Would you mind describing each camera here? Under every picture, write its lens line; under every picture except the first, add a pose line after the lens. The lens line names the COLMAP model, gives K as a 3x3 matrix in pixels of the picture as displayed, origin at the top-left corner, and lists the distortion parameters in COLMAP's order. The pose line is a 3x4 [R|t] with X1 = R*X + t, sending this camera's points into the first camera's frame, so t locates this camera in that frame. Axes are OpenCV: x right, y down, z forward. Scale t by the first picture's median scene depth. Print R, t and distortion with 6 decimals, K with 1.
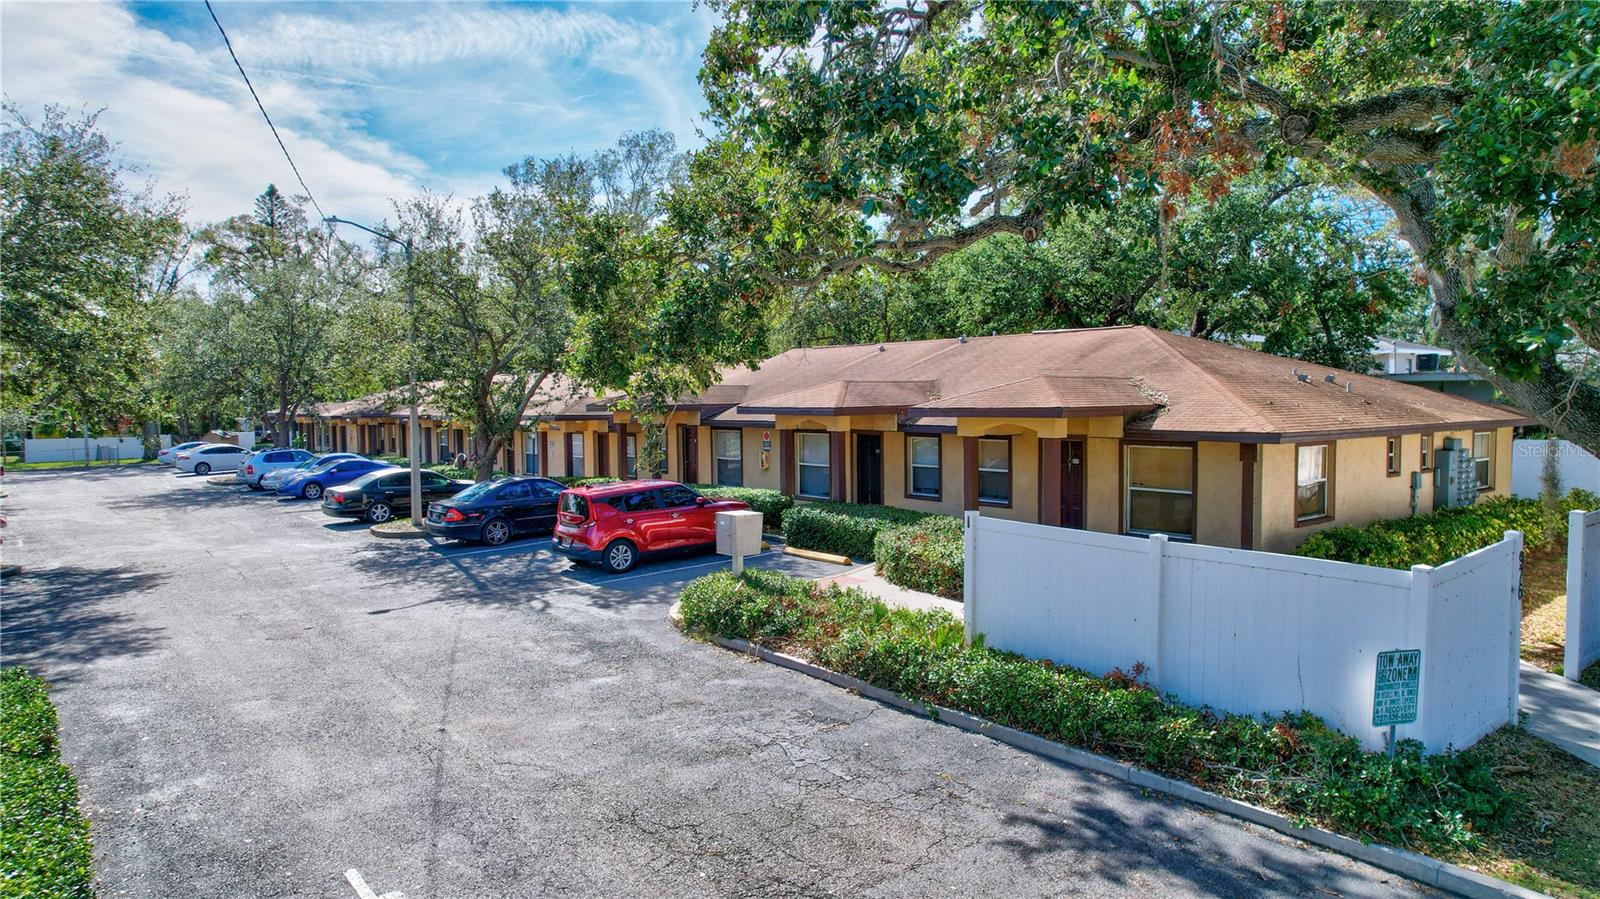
lens RADIAL K [[1028.9, 0, 799.9], [0, 1028.9, 448.9], [0, 0, 1]] dist [-0.045372, 0.019902]
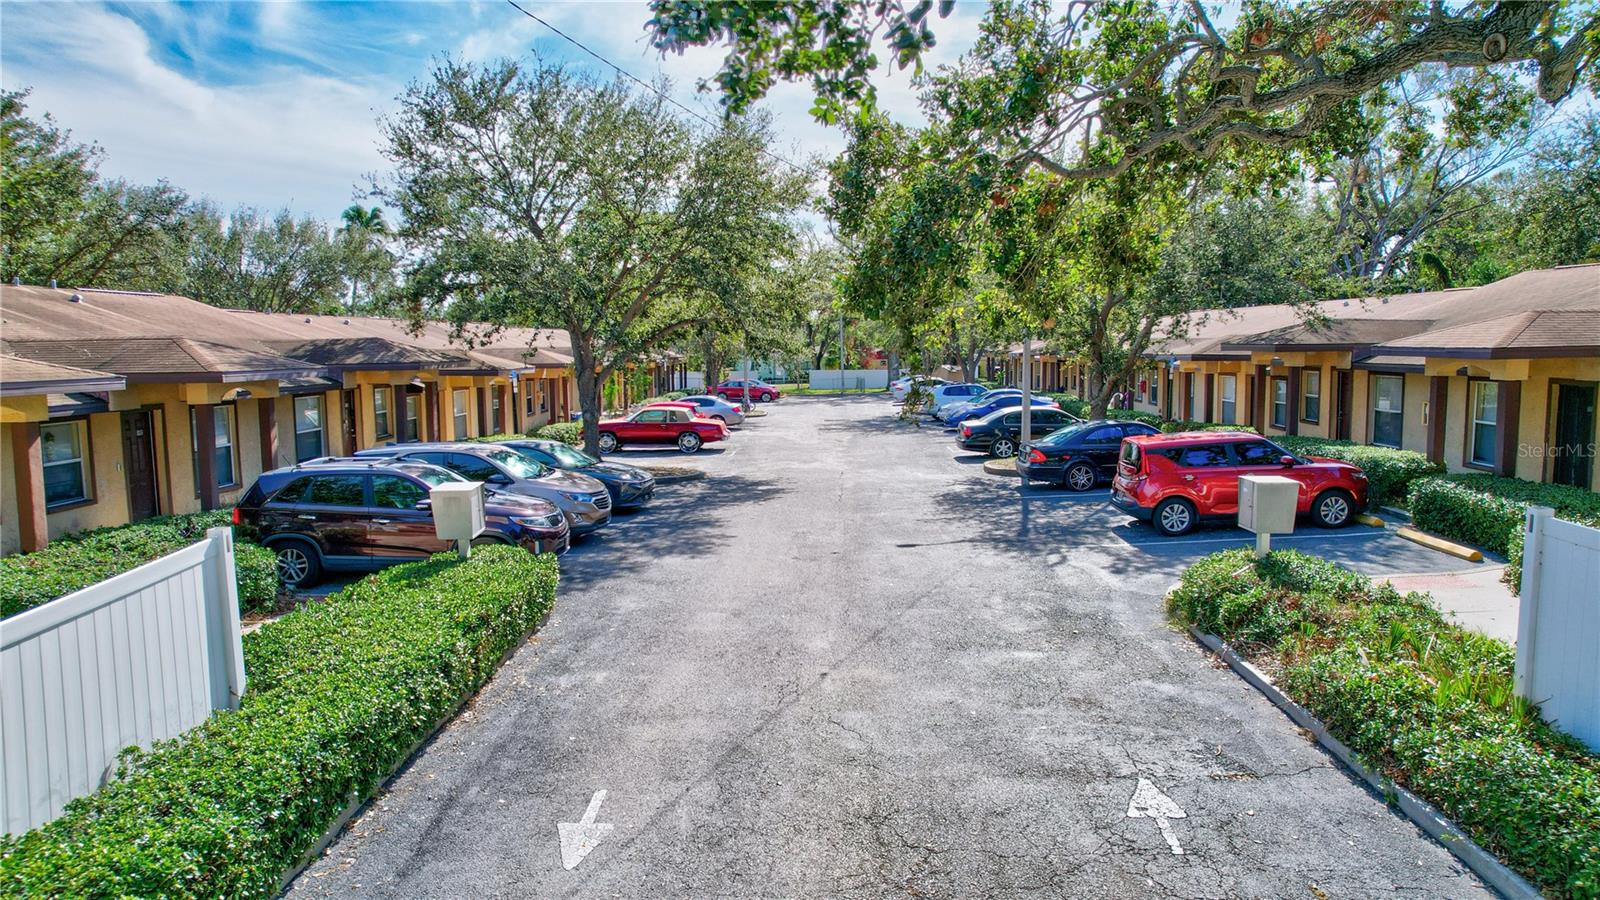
lens RADIAL K [[1028.9, 0, 799.6], [0, 1028.9, 448.0], [0, 0, 1]] dist [-0.045372, 0.019902]
pose [[0.762745, 0.066865, -0.643233, 0.170475], [-0.028908, 0.997172, 0.069378, -0.005909], [0.646053, -0.034323, 0.762521, 0.163586]]
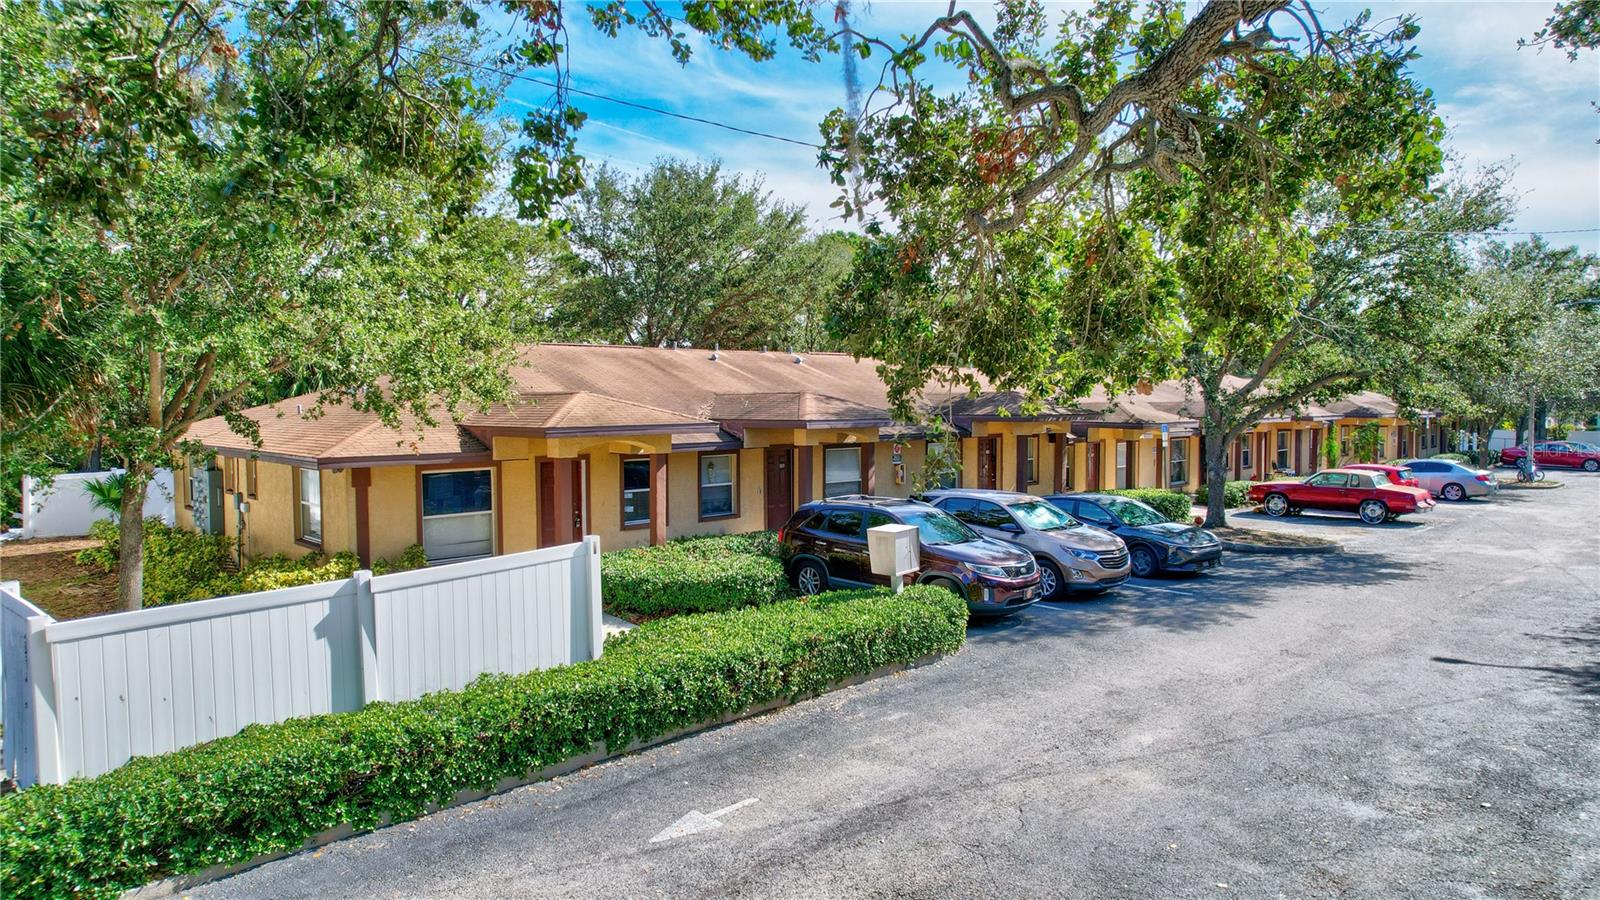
lens RADIAL K [[1028.9, 0, 800.2], [0, 1028.9, 446.5], [0, 0, 1]] dist [-0.045372, 0.019902]
pose [[0.090848, 0.055049, -0.994342, 0.343802], [-0.045284, 0.997667, 0.051095, -0.027456], [0.994835, 0.040386, 0.093128, 0.437863]]
